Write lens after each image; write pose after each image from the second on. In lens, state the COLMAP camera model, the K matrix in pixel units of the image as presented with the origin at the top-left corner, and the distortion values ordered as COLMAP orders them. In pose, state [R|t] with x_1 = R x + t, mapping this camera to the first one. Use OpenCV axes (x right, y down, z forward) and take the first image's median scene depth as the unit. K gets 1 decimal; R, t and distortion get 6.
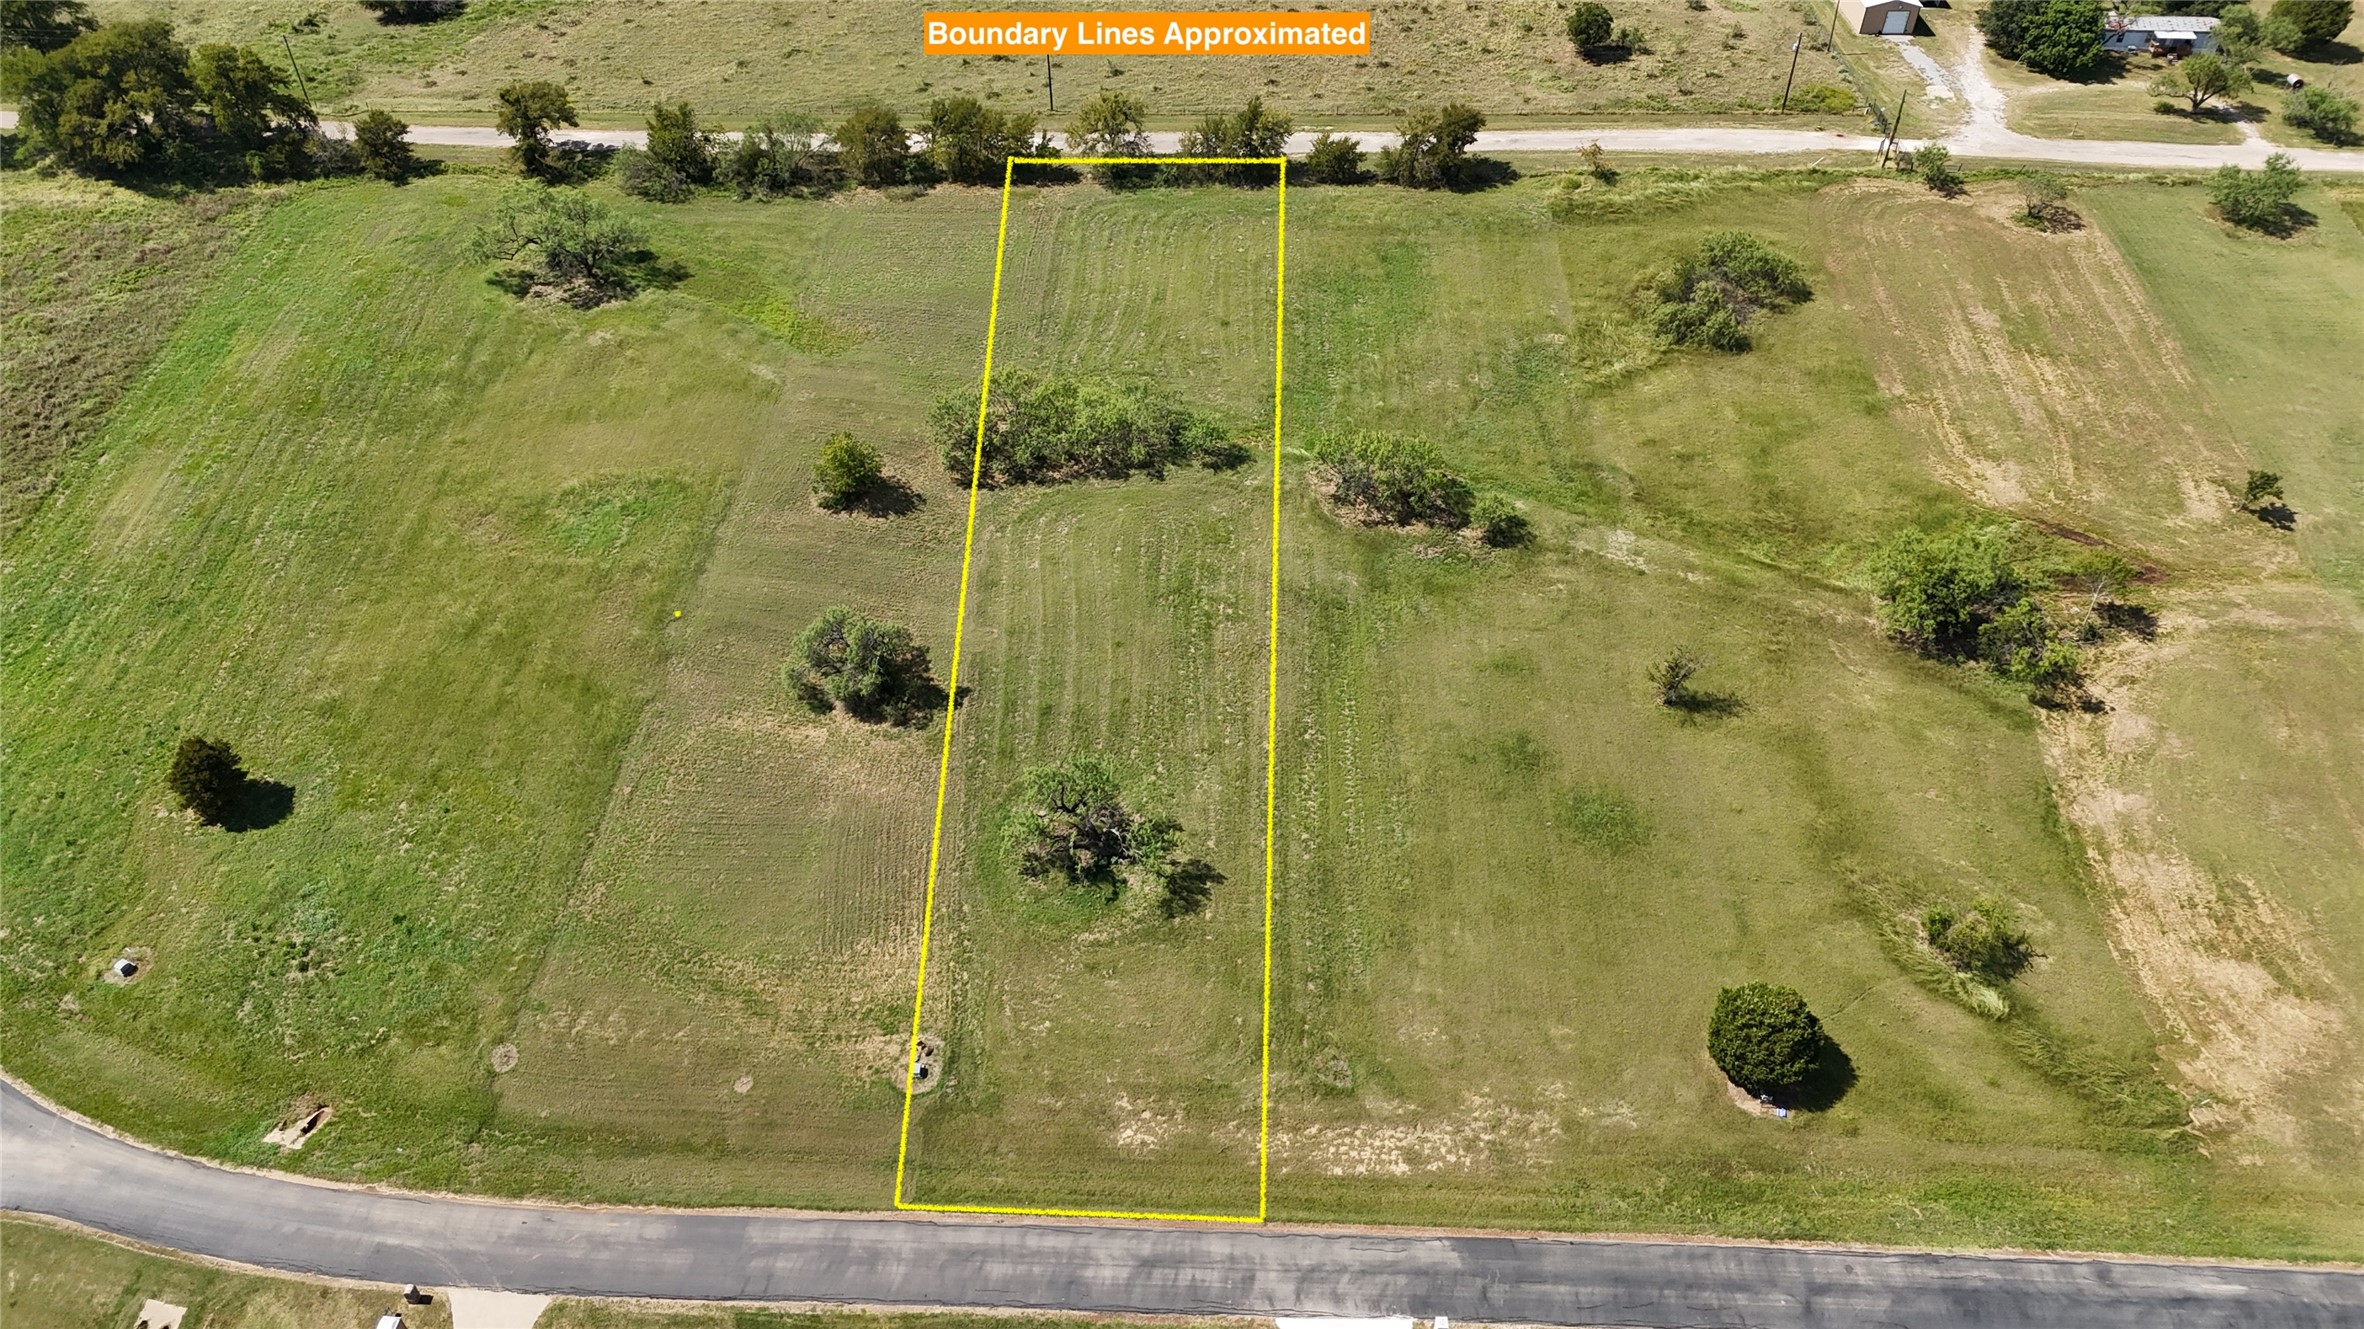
lens RADIAL K [[1708.4, 0, 1176.2], [0, 1708.4, 695.7], [0, 0, 1]] dist [0.041771, -0.010144]
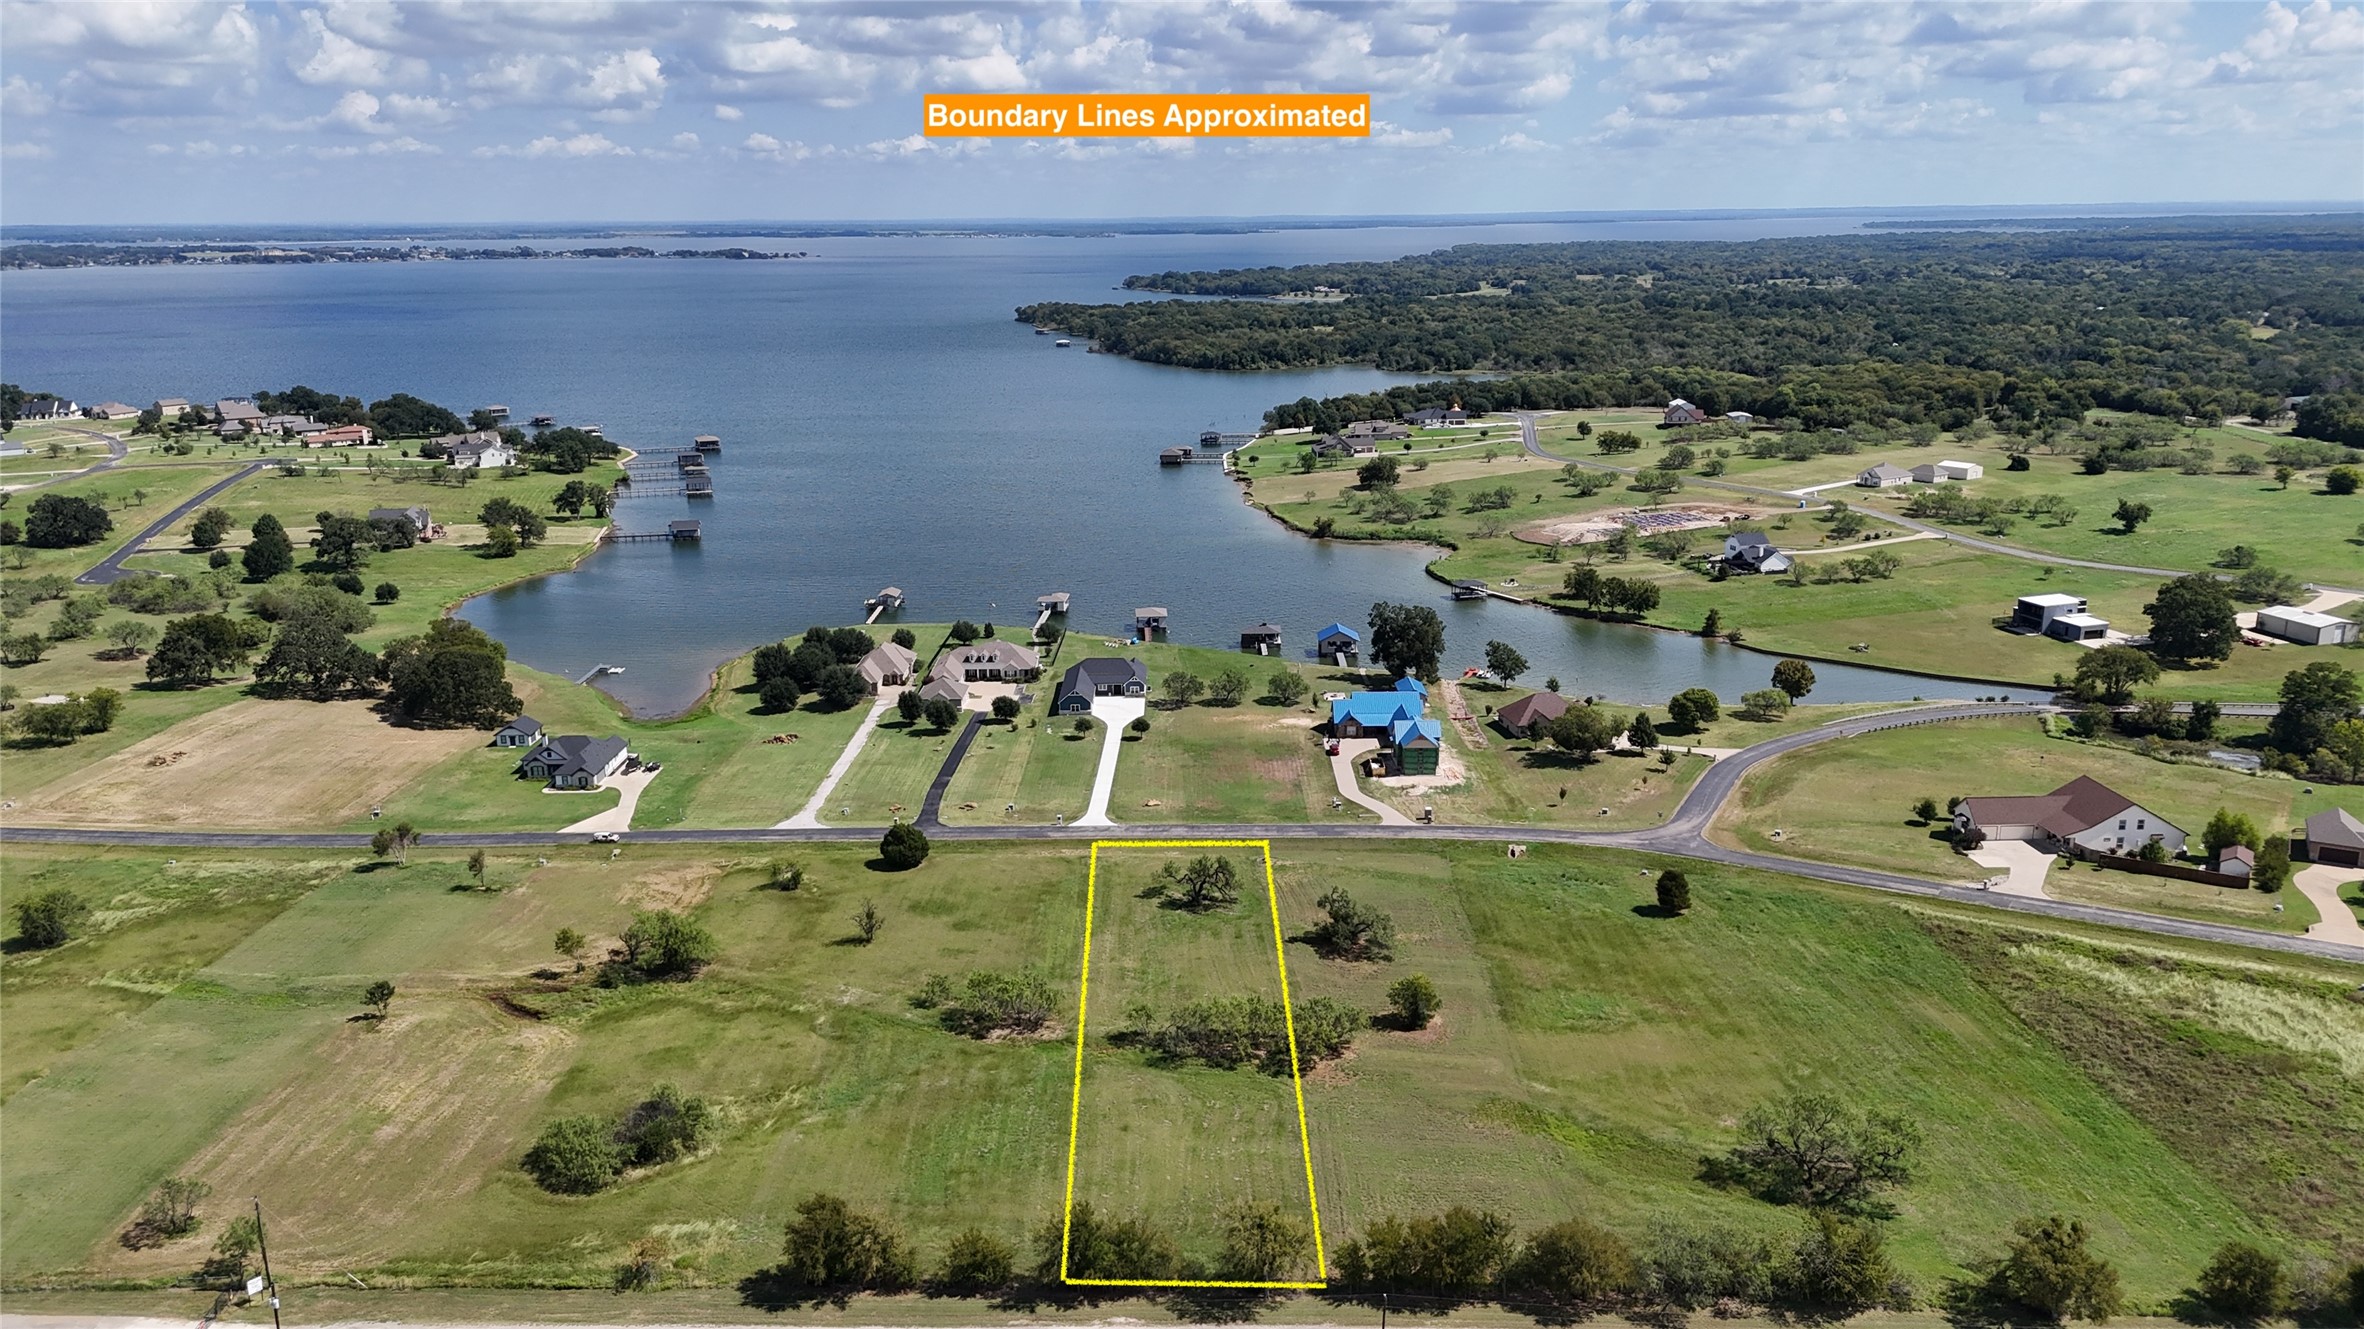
lens RADIAL K [[1724.9, 0, 1180.1], [0, 1724.9, 673.1], [0, 0, 1]] dist [0.087557, -0.100679]
pose [[-0.999305, 0.018925, -0.032108, 0.028953], [-0.017239, 0.529092, 0.848389, -1.511624], [0.033043, 0.848353, -0.528398, 1.603580]]
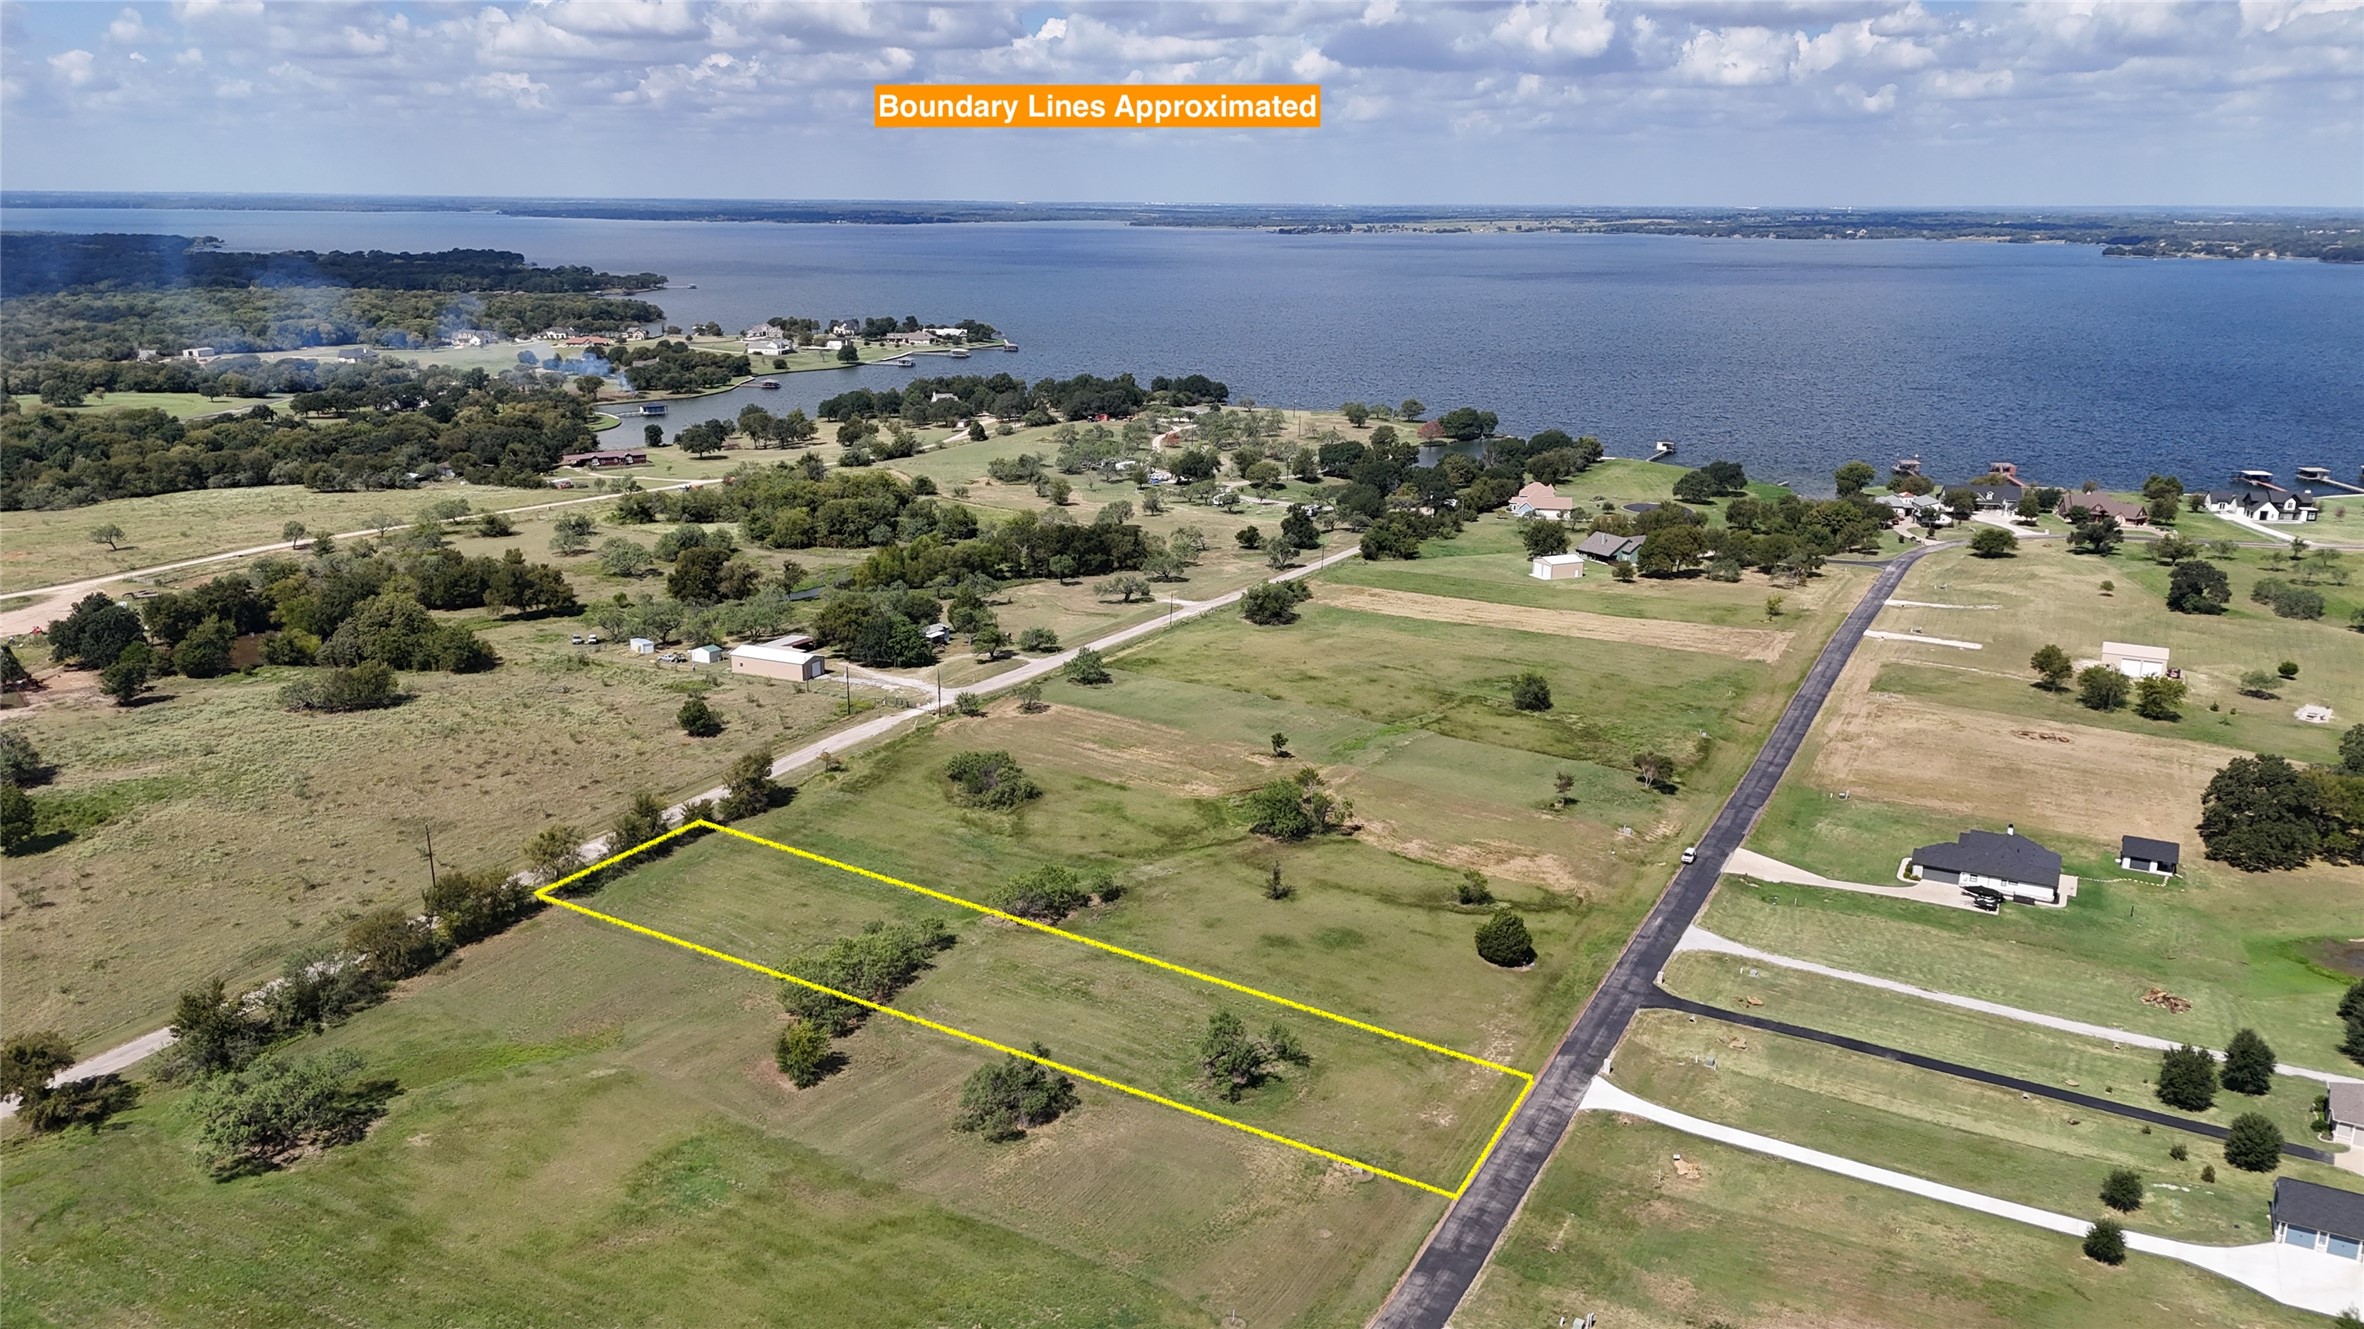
lens RADIAL K [[1724.9, 0, 1180.1], [0, 1724.9, 673.1], [0, 0, 1]] dist [0.087557, -0.100679]
pose [[0.435203, -0.233913, 0.869415, -1.176380], [0.611220, 0.785793, -0.094544, -0.067119], [-0.661066, 0.572550, 0.484952, 0.068973]]
